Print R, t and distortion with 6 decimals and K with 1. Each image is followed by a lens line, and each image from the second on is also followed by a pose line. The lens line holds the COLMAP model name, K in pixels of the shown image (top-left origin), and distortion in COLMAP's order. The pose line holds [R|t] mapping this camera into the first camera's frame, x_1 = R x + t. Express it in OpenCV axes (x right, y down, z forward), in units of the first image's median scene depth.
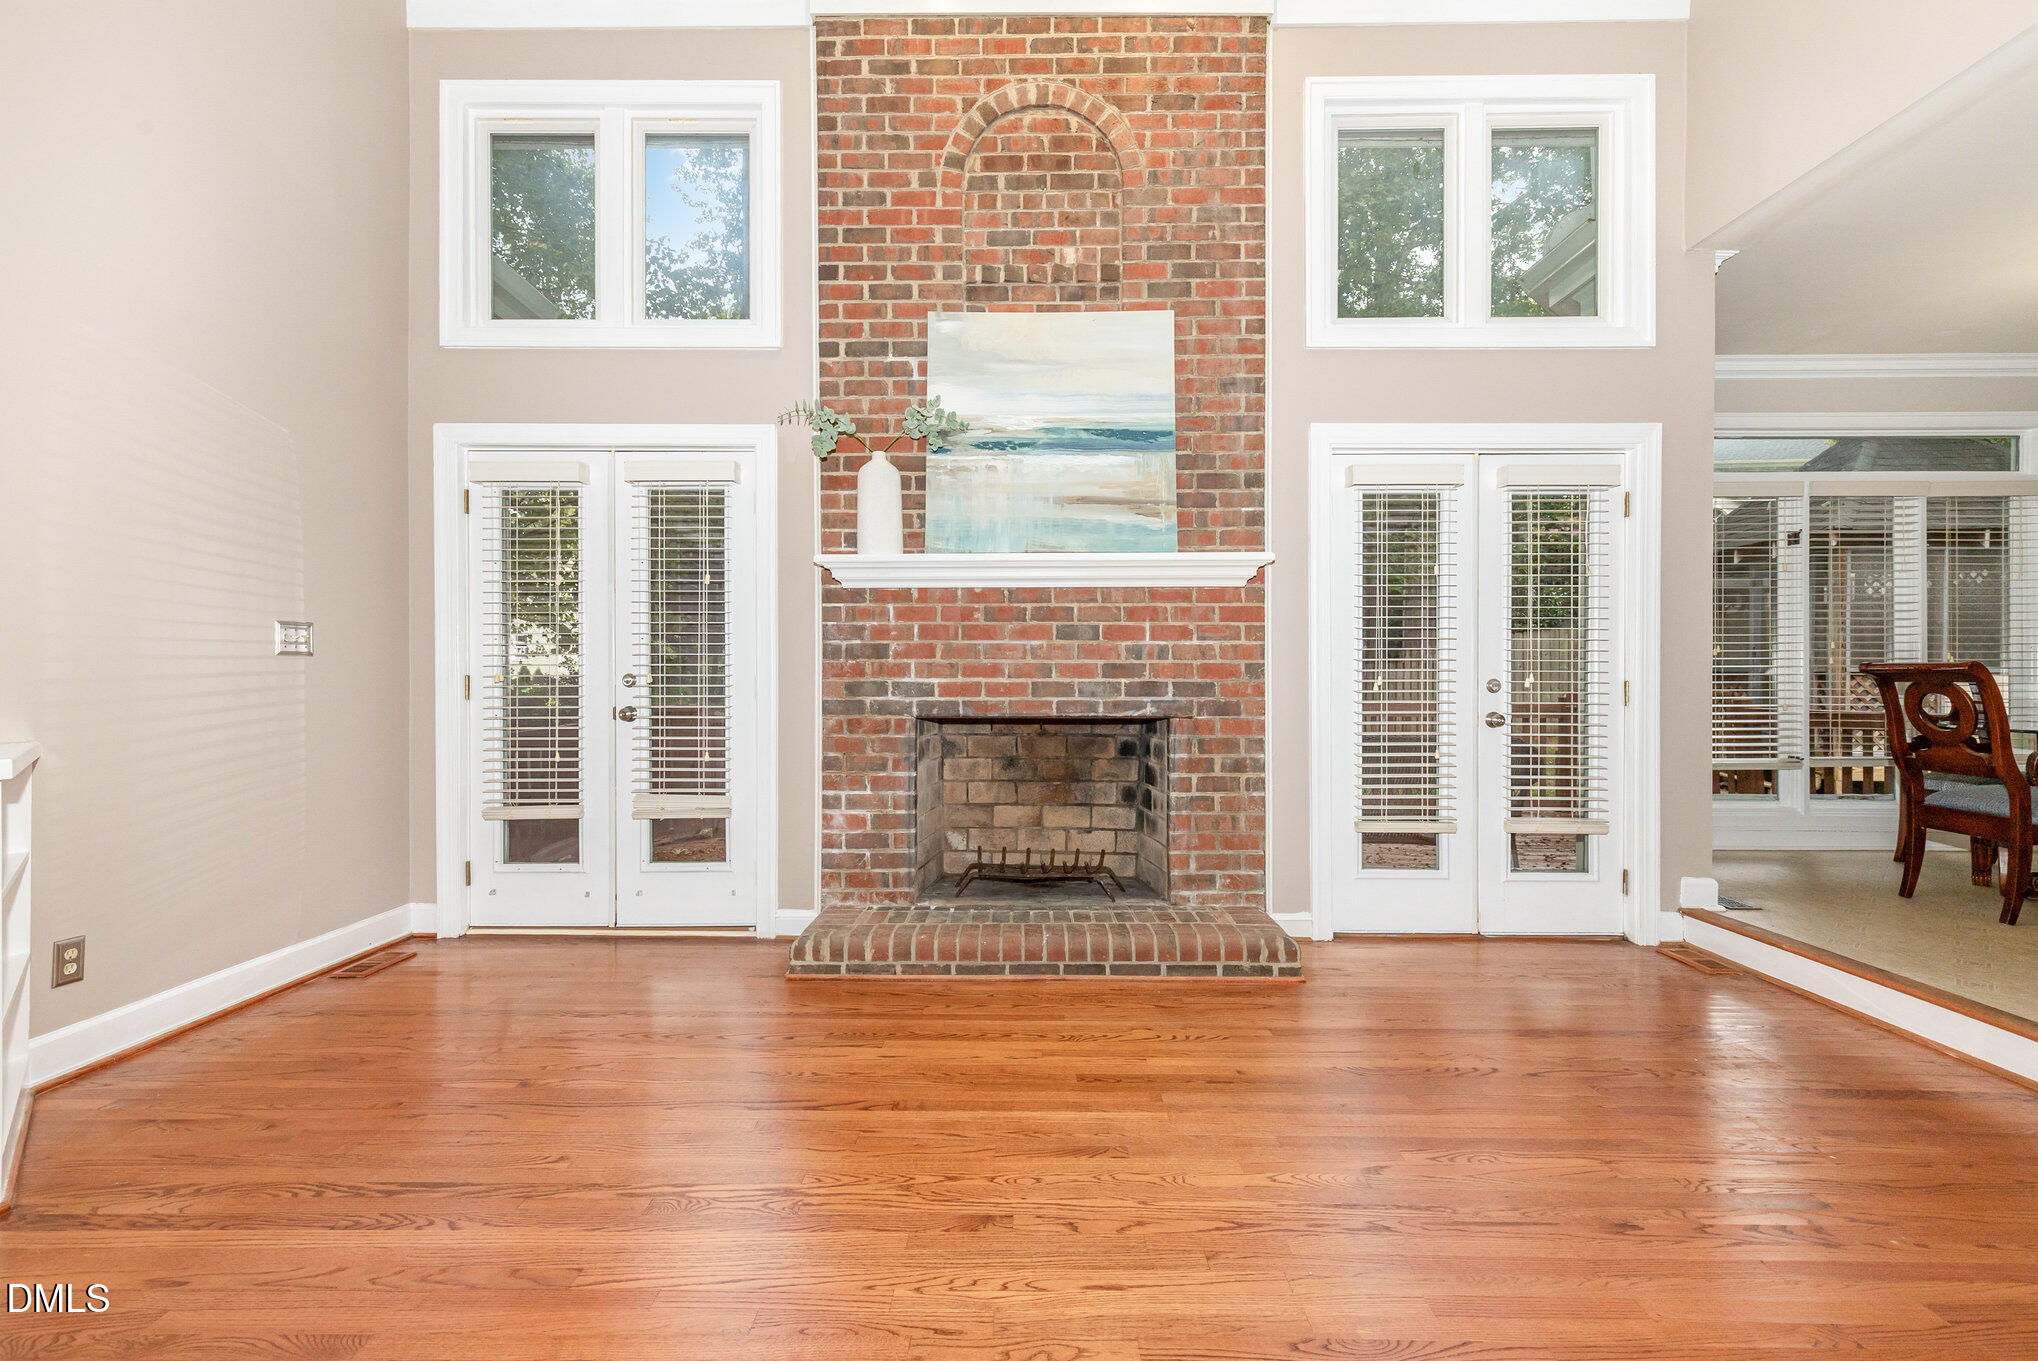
lens RADIAL K [[923.9, 0, 1022.6], [0, 923.9, 680.0], [0, 0, 1]] dist [0.009929, -0.000224]
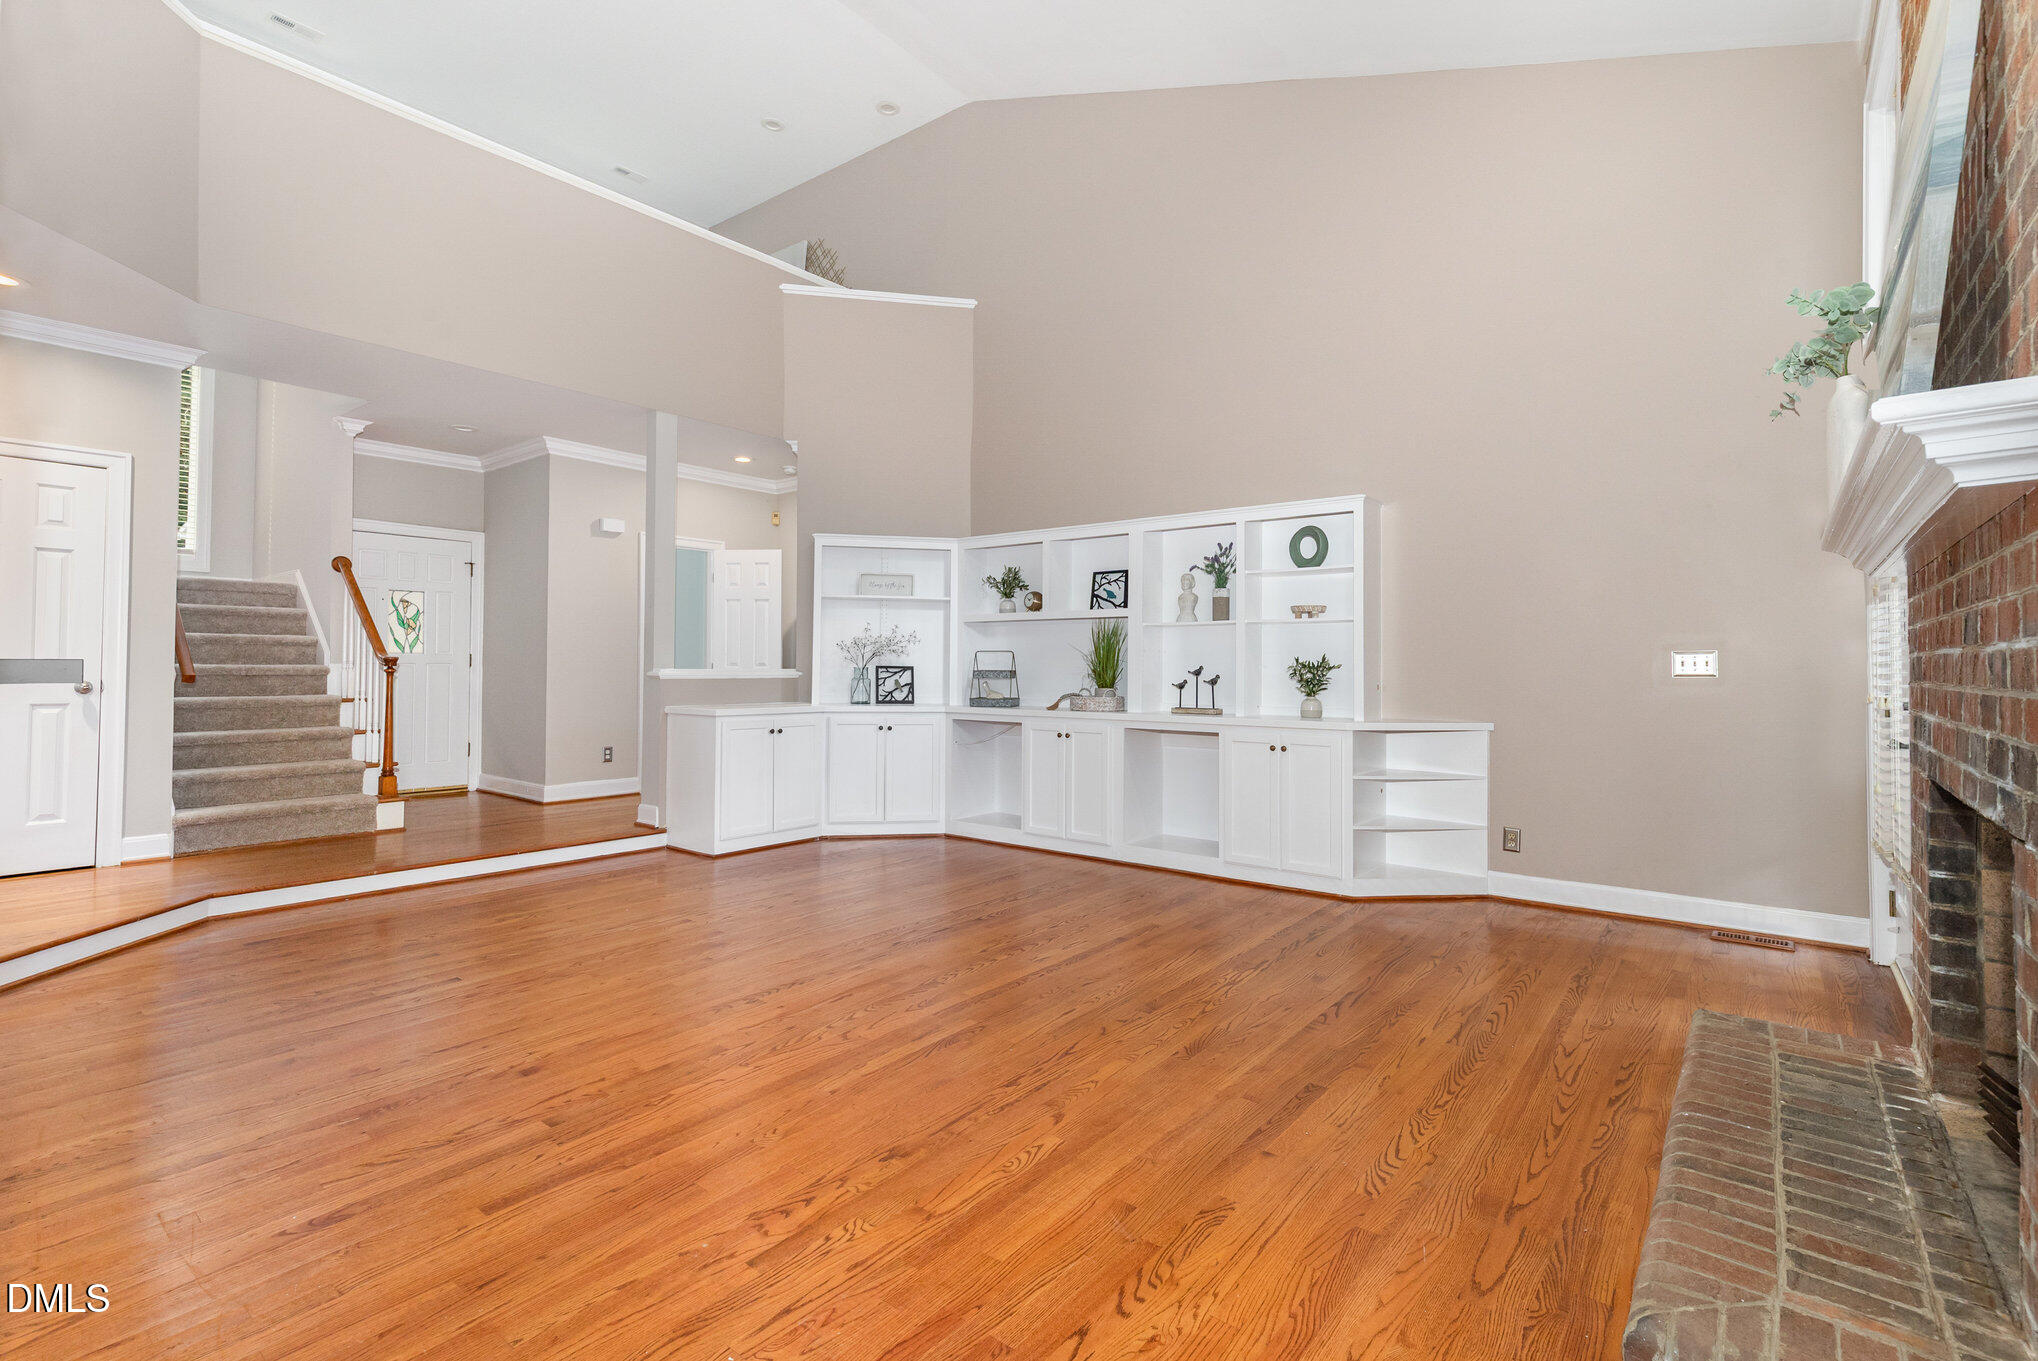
lens RADIAL K [[934.9, 0, 1019.8], [0, 934.9, 648.7], [0, 0, 1]] dist [0.016090, -0.000338]
pose [[-0.613433, -0.020353, -0.789484, 0.731230], [-0.004227, 0.999738, -0.022489, -0.027635], [0.789735, -0.010459, -0.613359, 0.906362]]
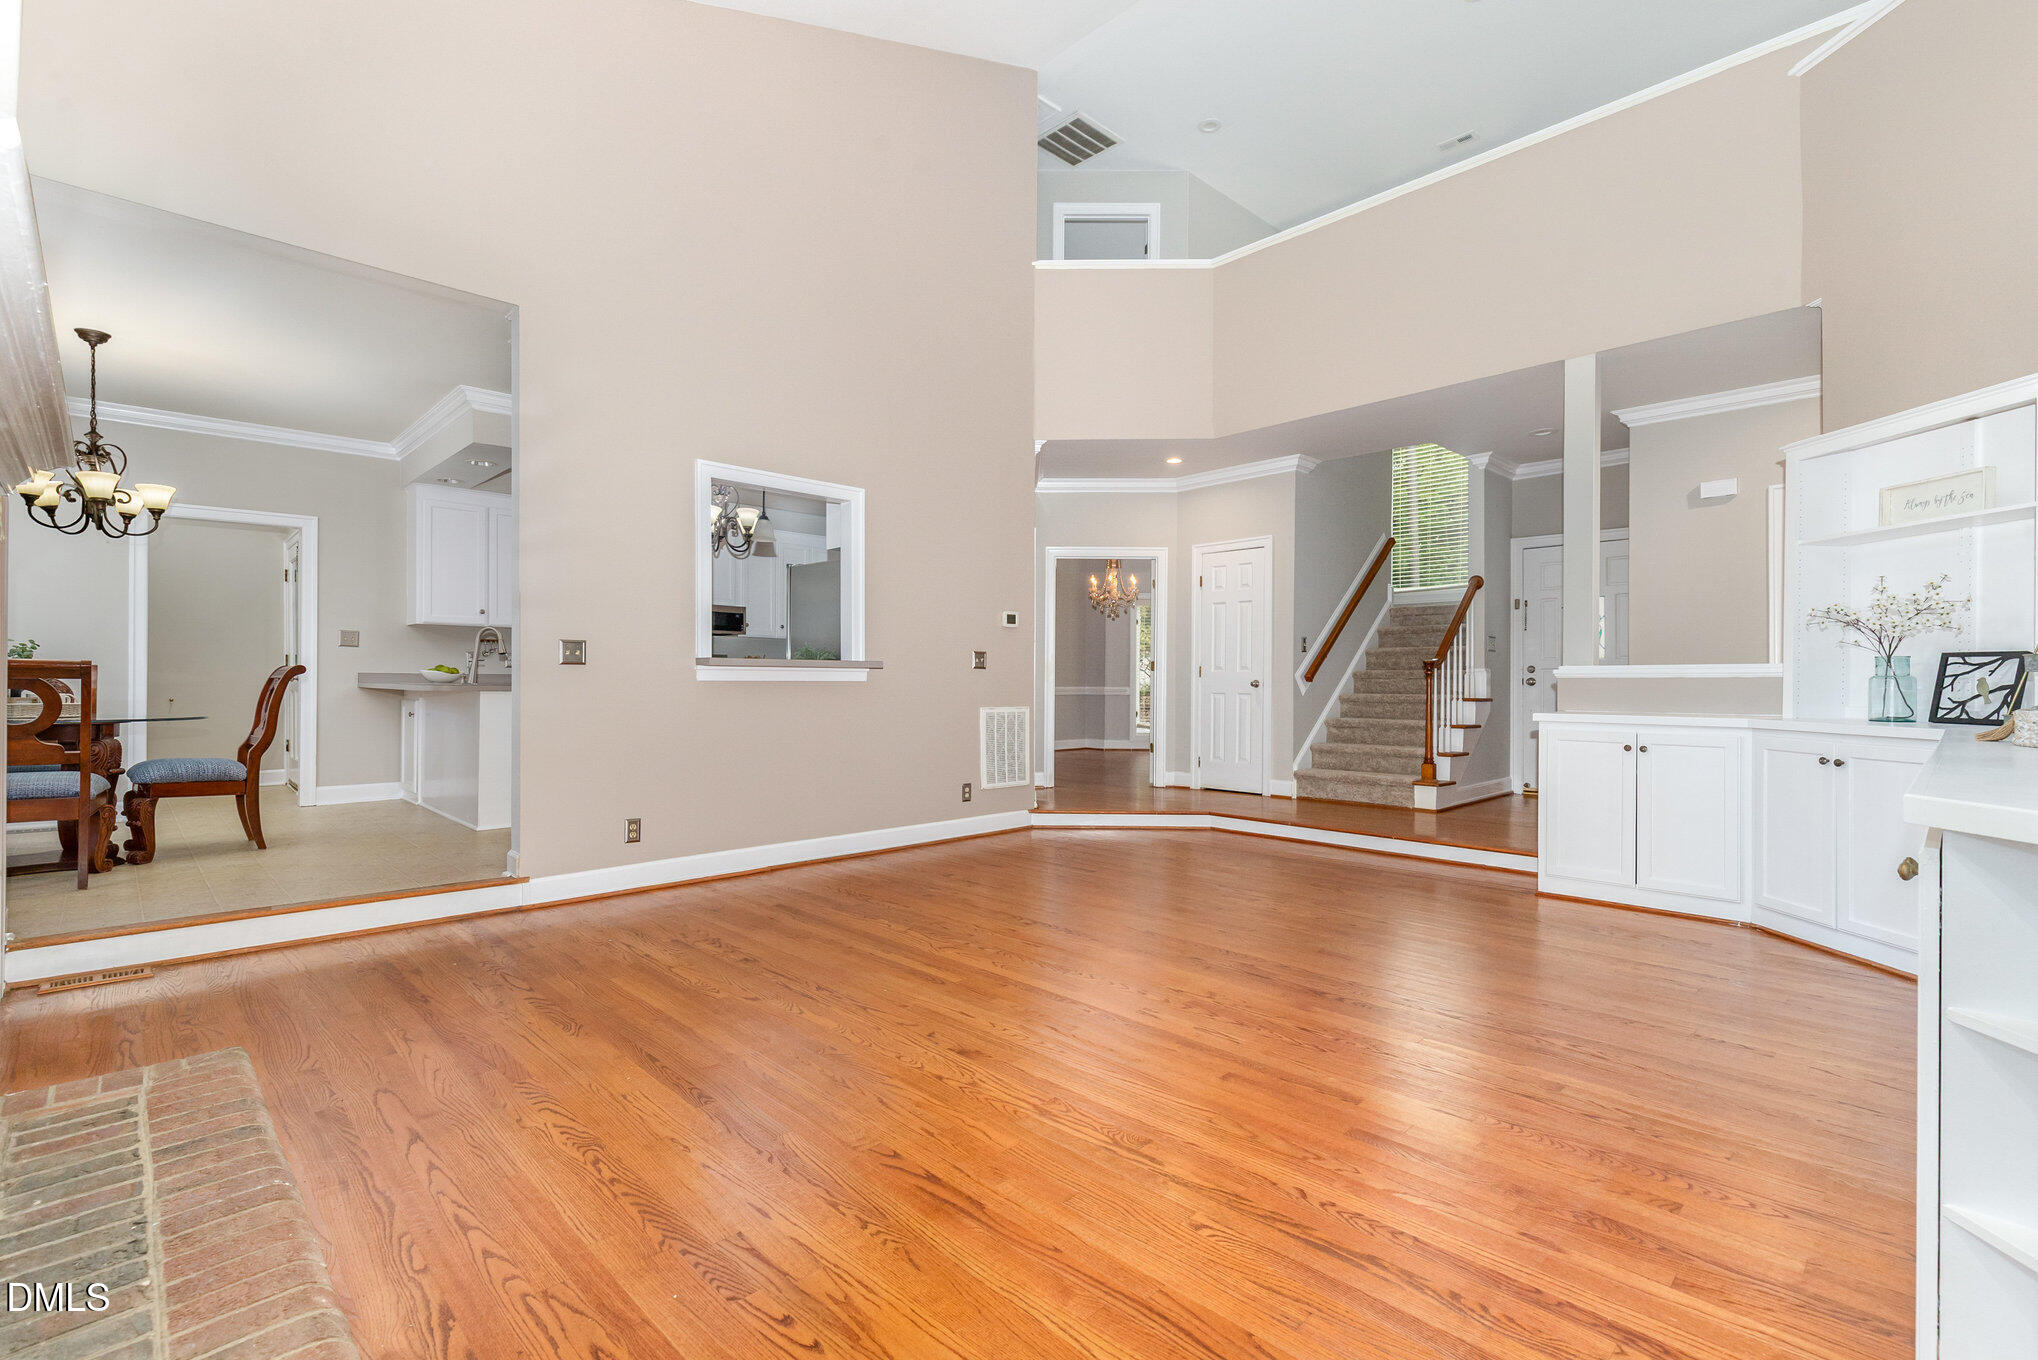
lens RADIAL K [[923.9, 0, 1022.6], [0, 923.9, 679.5], [0, 0, 1]] dist [0.009929, -0.000224]
pose [[-0.707210, 0.000717, 0.707004, -0.536330], [-0.005364, 0.999965, -0.006380, 0.005023], [-0.706984, -0.008304, -0.707181, 0.934846]]
